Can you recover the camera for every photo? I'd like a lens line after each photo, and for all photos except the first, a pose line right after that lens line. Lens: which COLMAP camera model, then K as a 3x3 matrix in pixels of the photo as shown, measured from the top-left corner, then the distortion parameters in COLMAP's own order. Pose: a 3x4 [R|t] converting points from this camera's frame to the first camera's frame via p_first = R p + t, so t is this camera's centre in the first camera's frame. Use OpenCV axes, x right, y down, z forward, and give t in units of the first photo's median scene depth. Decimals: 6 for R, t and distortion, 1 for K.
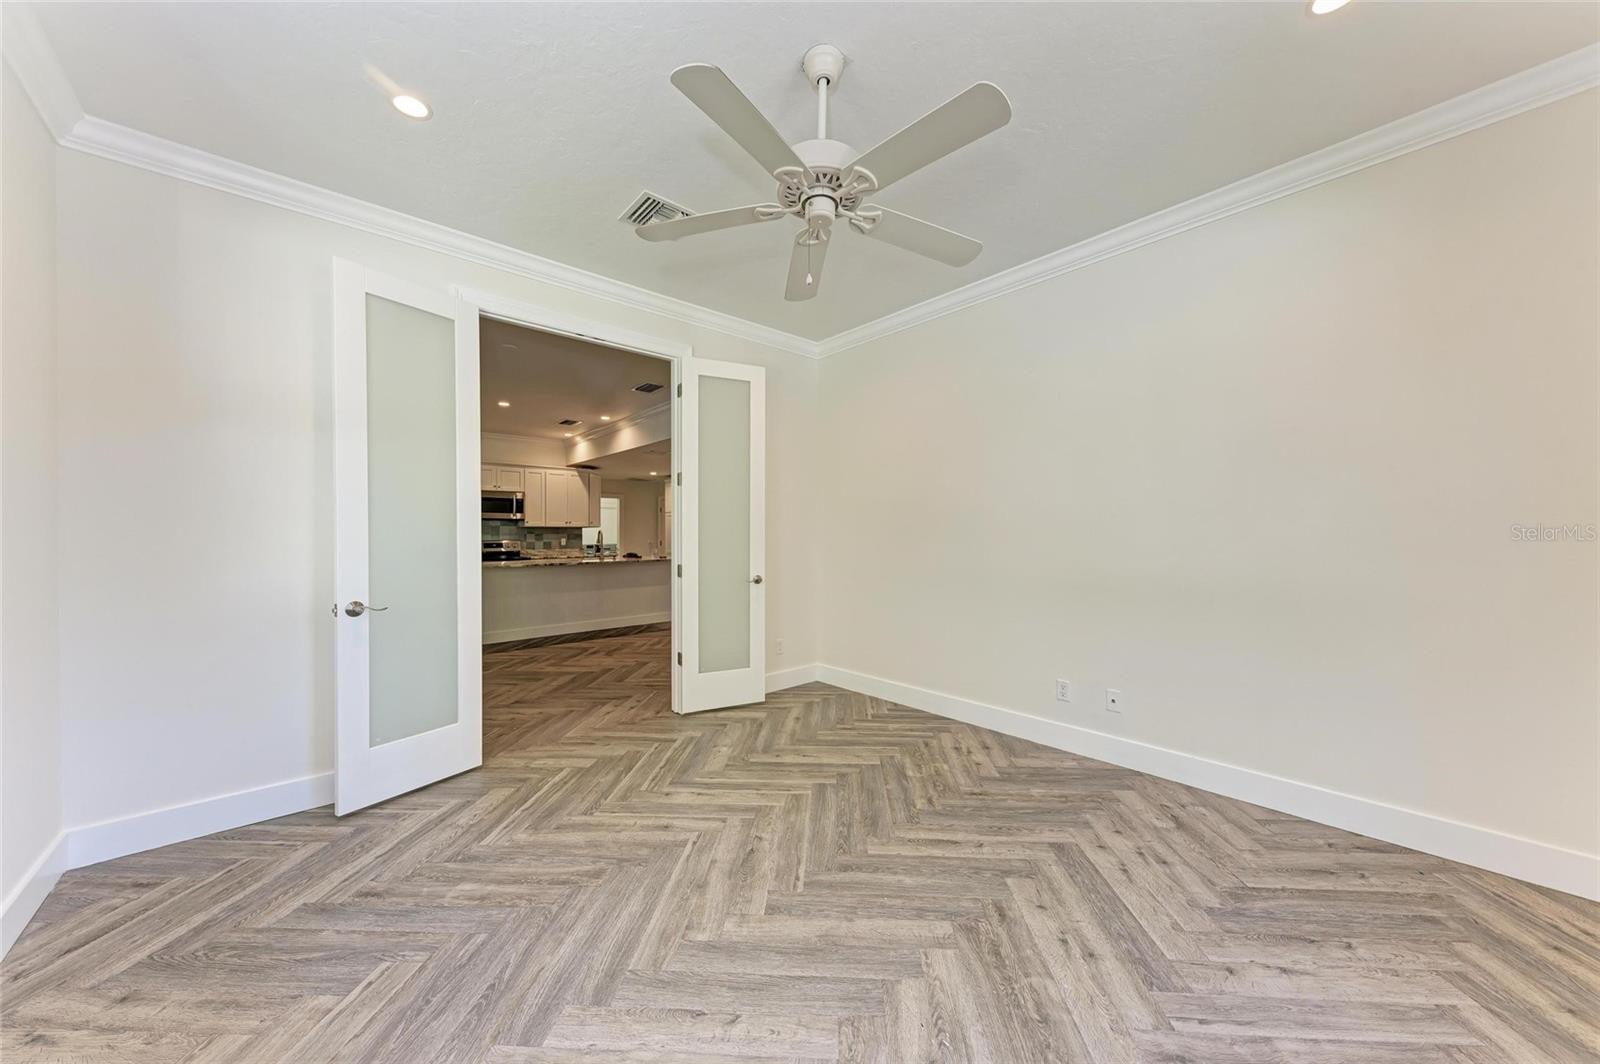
lens RADIAL K [[545.9, 0, 806.1], [0, 545.9, 536.8], [0, 0, 1]] dist [0.013700, -0.000392]
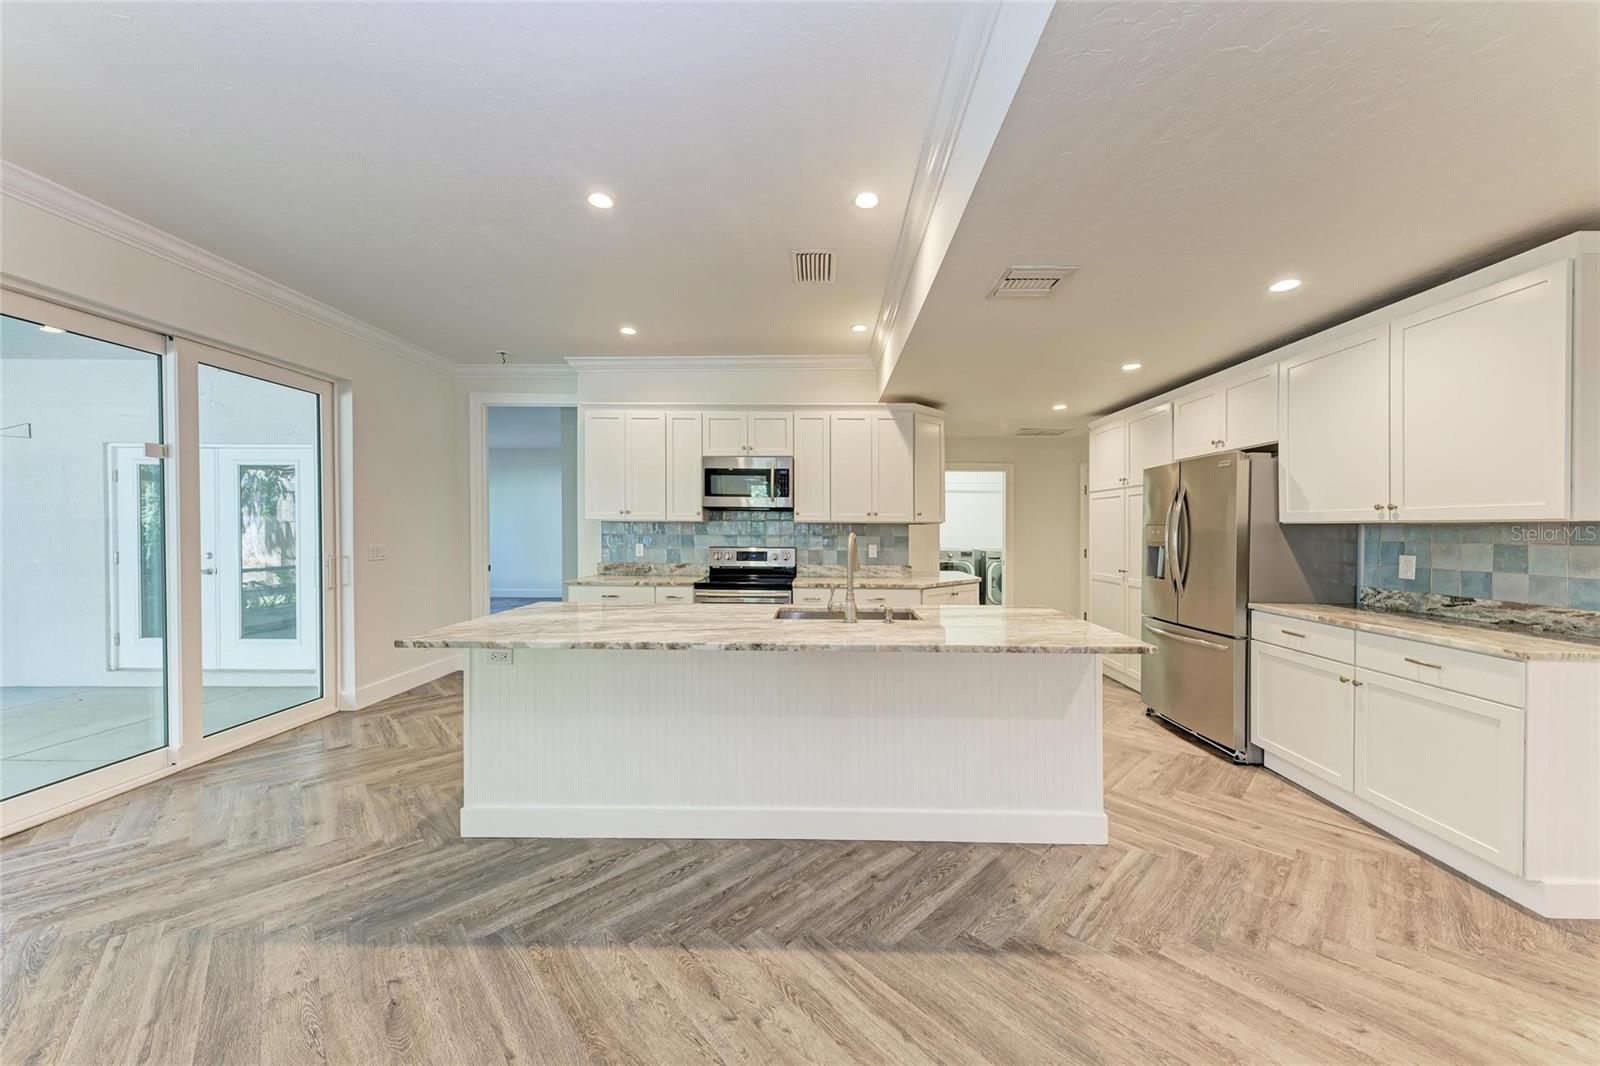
lens RADIAL K [[563.4, 0, 807.7], [0, 563.4, 536.4], [0, 0, 1]] dist [0.005097, -0.000313]
pose [[0.744786, 0.009884, -0.667230, -0.395593], [-0.008959, 0.999948, 0.004812, -0.020737], [0.667243, 0.002394, 0.744837, 1.667240]]
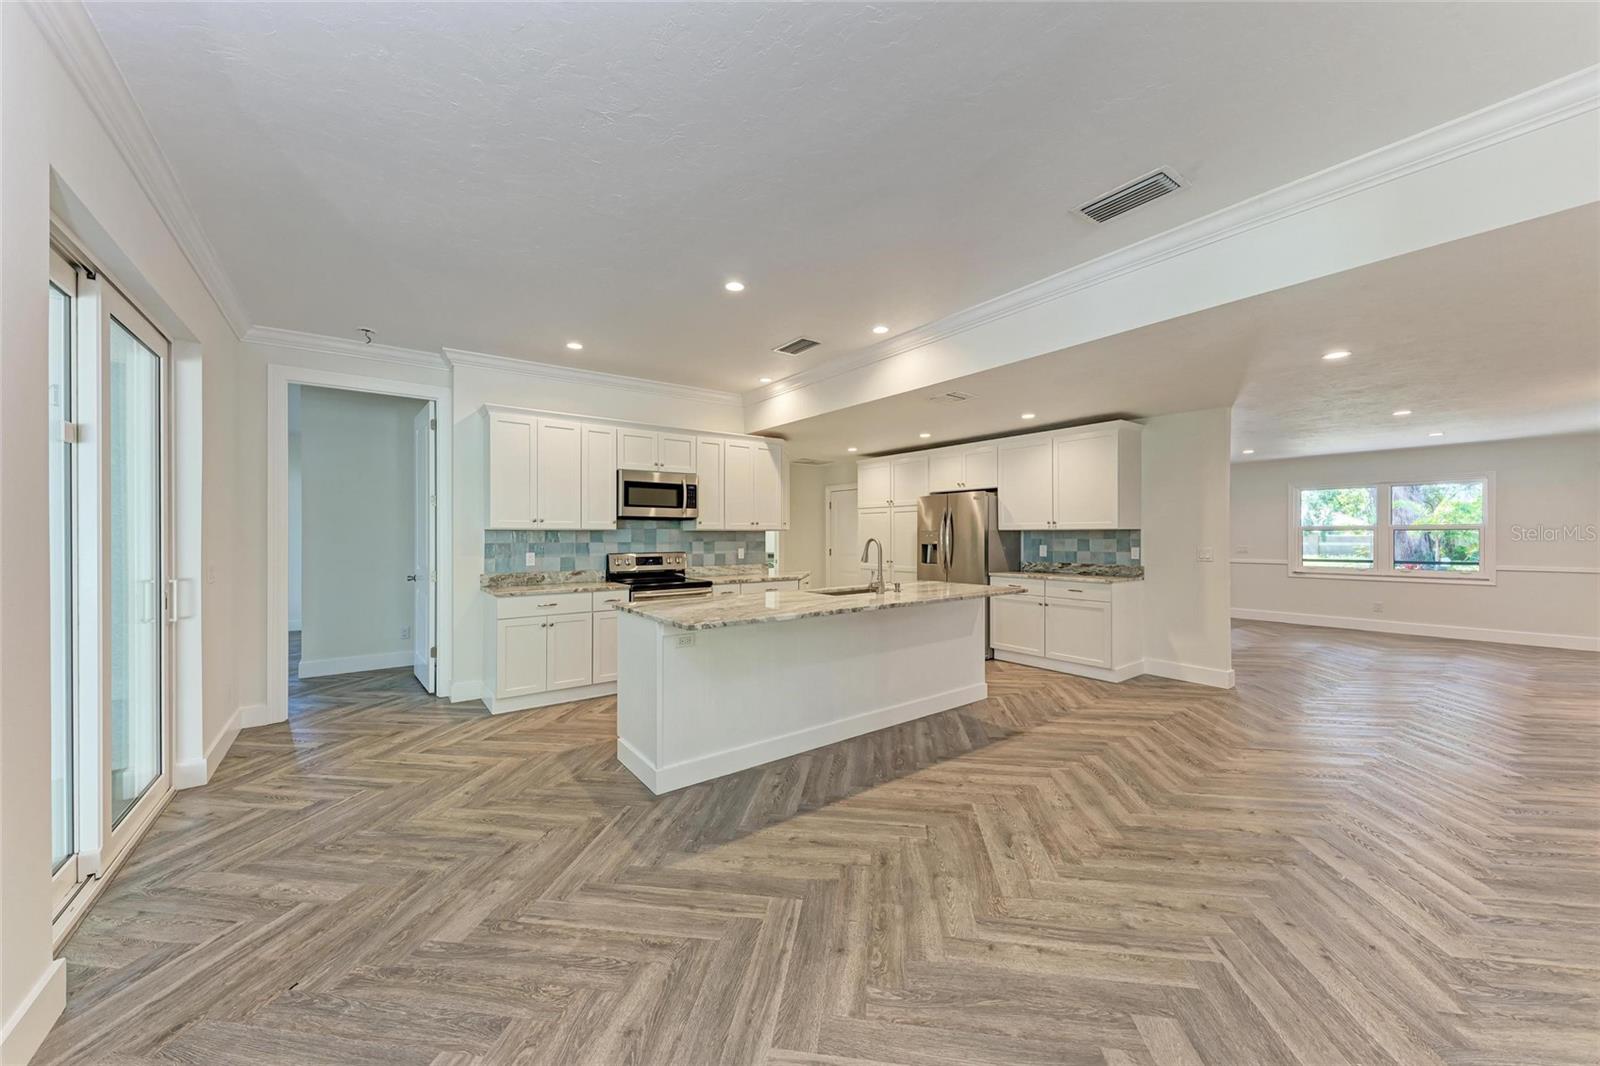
lens RADIAL K [[573.1, 0, 803.5], [0, 573.1, 539.4], [0, 0, 1]] dist [0.001684, -0.000185]
pose [[0.997628, -0.007865, -0.068379, -0.965171], [0.007651, 0.999965, -0.003390, -0.013491], [0.068403, 0.002859, 0.997654, 1.000349]]
